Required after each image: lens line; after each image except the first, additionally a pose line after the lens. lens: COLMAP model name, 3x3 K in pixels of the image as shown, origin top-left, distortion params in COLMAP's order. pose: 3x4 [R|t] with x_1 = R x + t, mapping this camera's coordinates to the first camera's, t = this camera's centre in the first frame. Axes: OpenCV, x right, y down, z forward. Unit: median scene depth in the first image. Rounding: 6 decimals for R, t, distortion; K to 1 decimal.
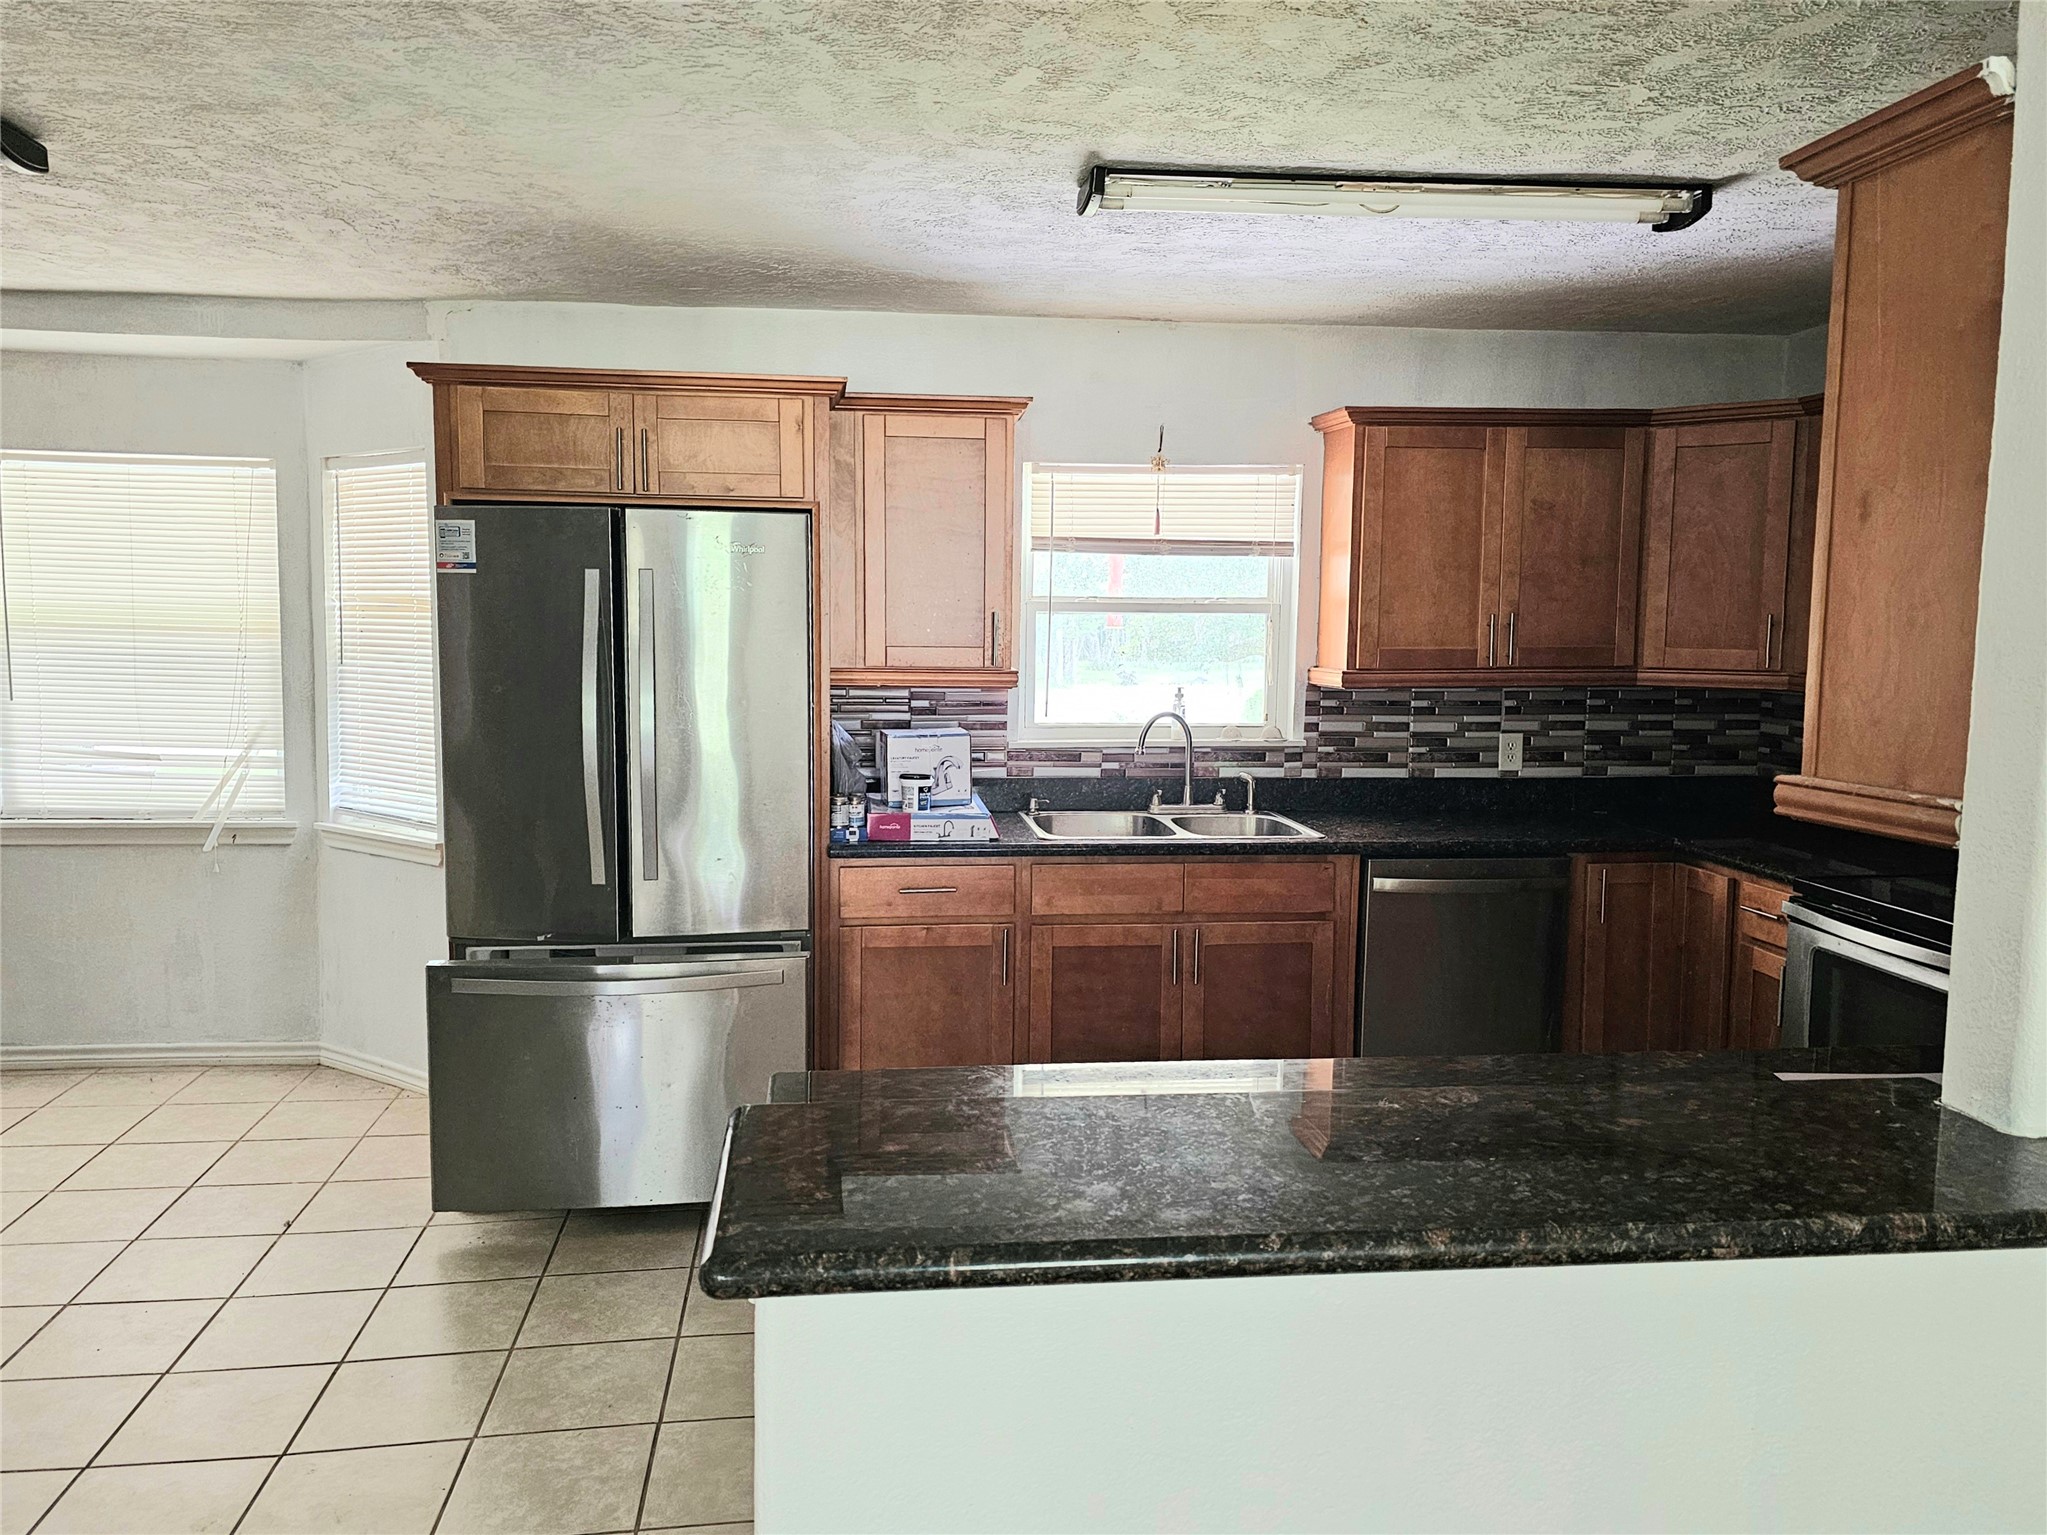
lens RADIAL K [[1473.8, 0, 1018.7], [0, 1473.8, 754.4], [0, 0, 1]] dist [0.062219, -0.066538]
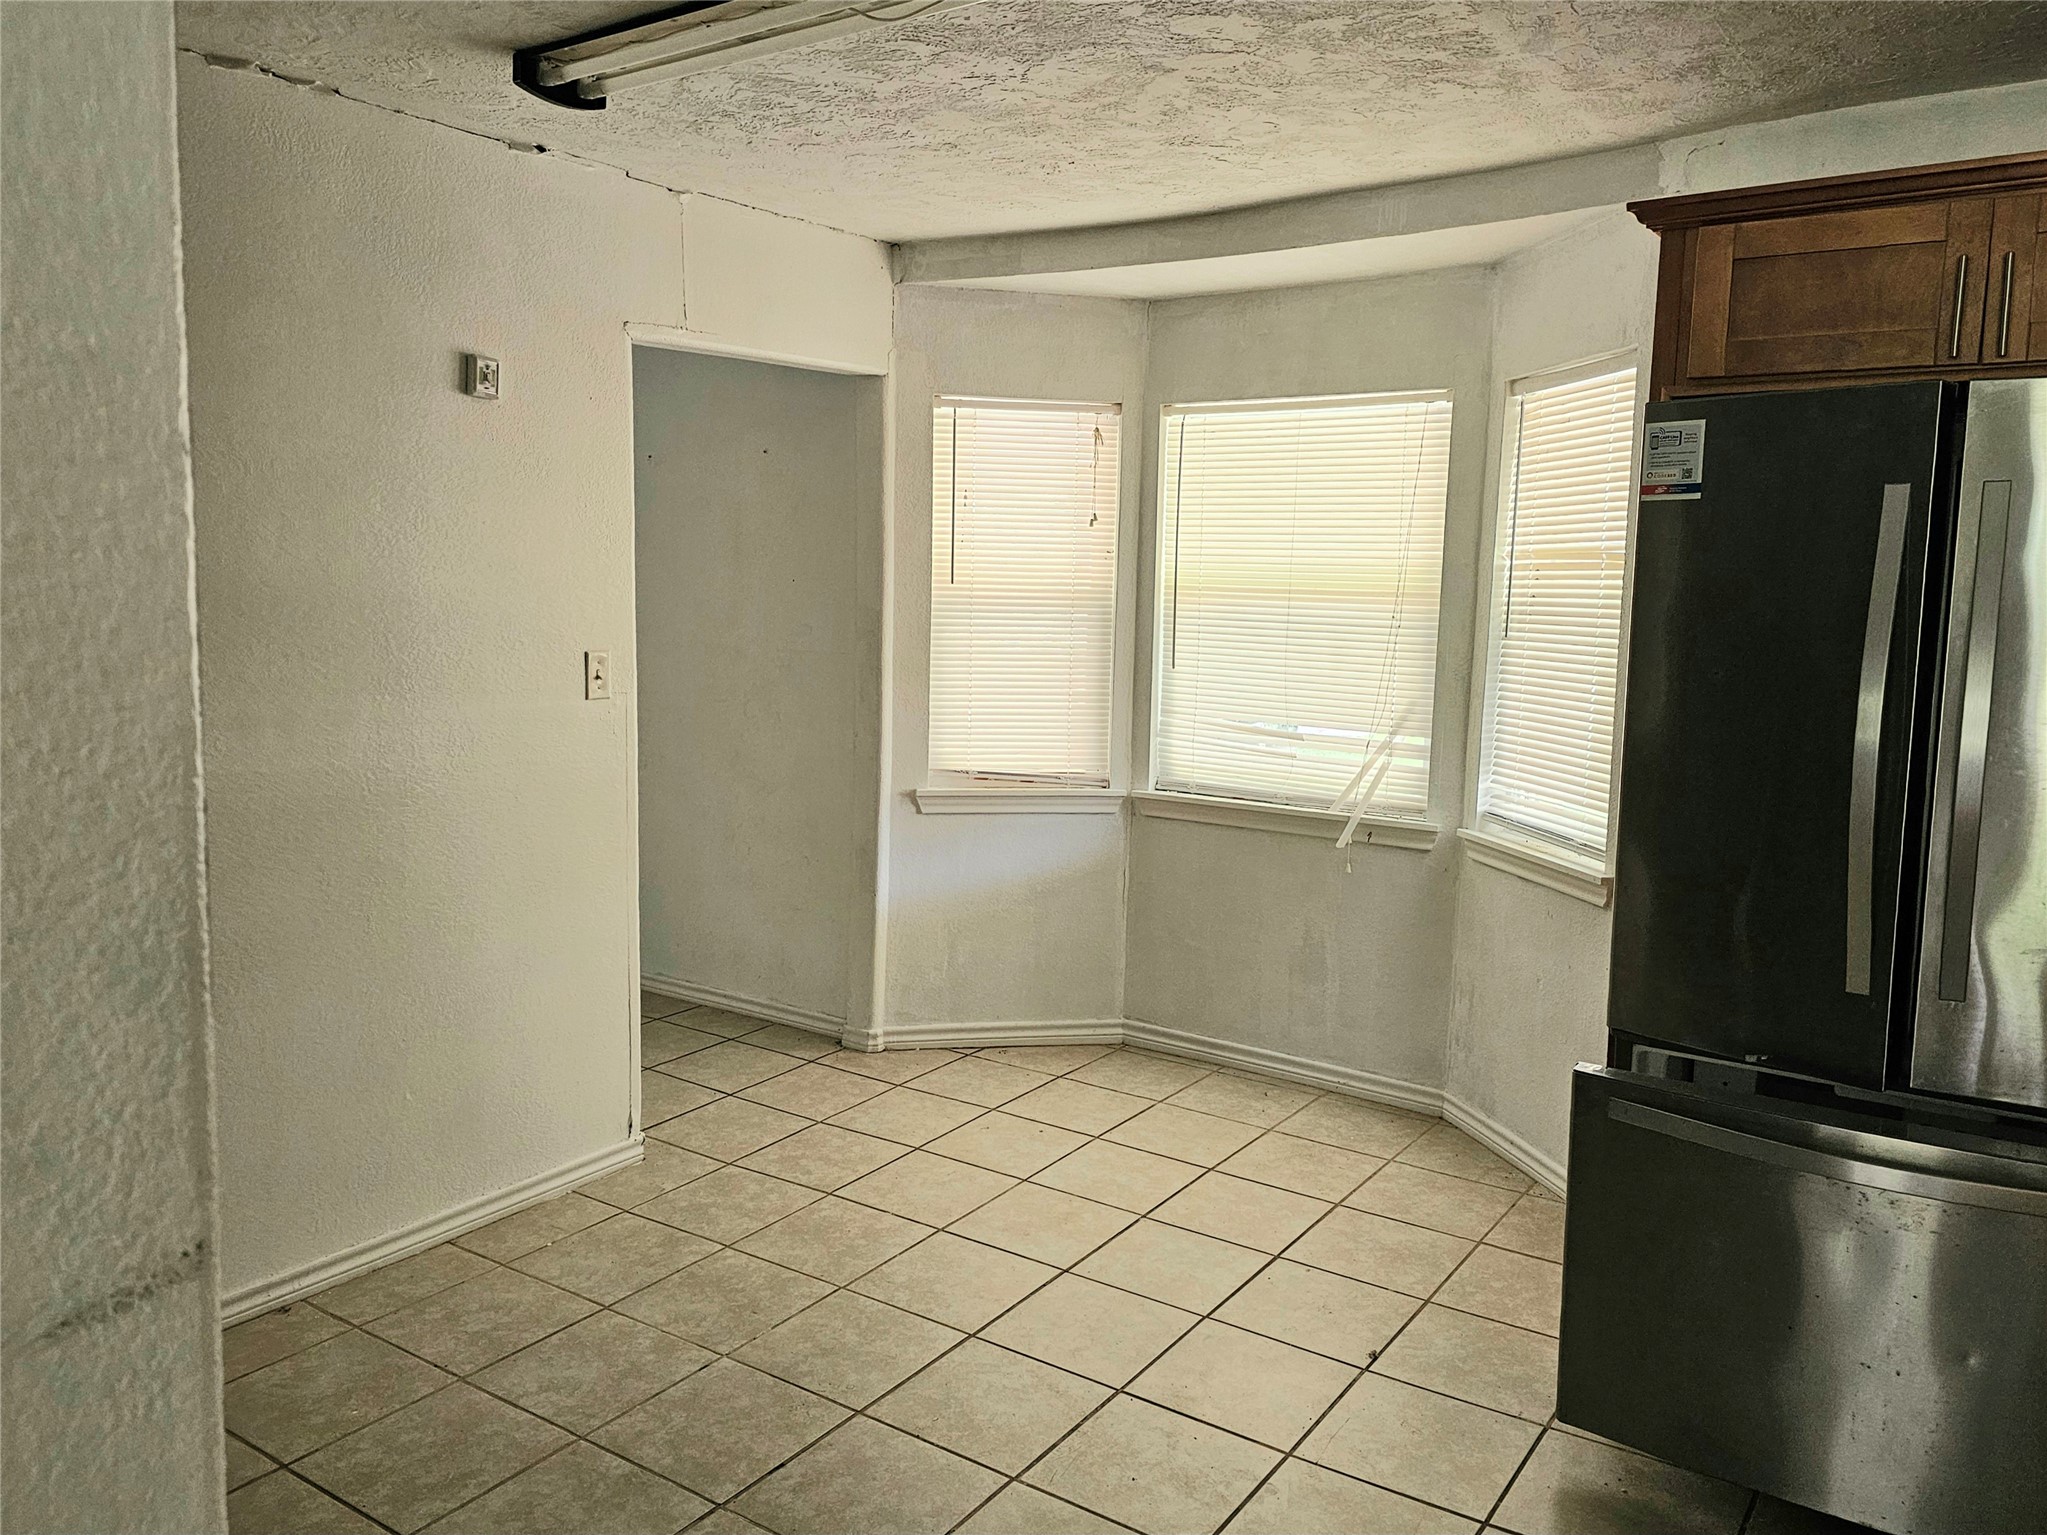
lens RADIAL K [[1473.8, 0, 1018.7], [0, 1473.8, 754.4], [0, 0, 1]] dist [0.062219, -0.066538]
pose [[0.727673, 0.079513, -0.681300, -0.100907], [-0.074343, 0.996550, 0.036902, -0.007868], [0.681884, 0.023797, 0.731073, 0.250242]]
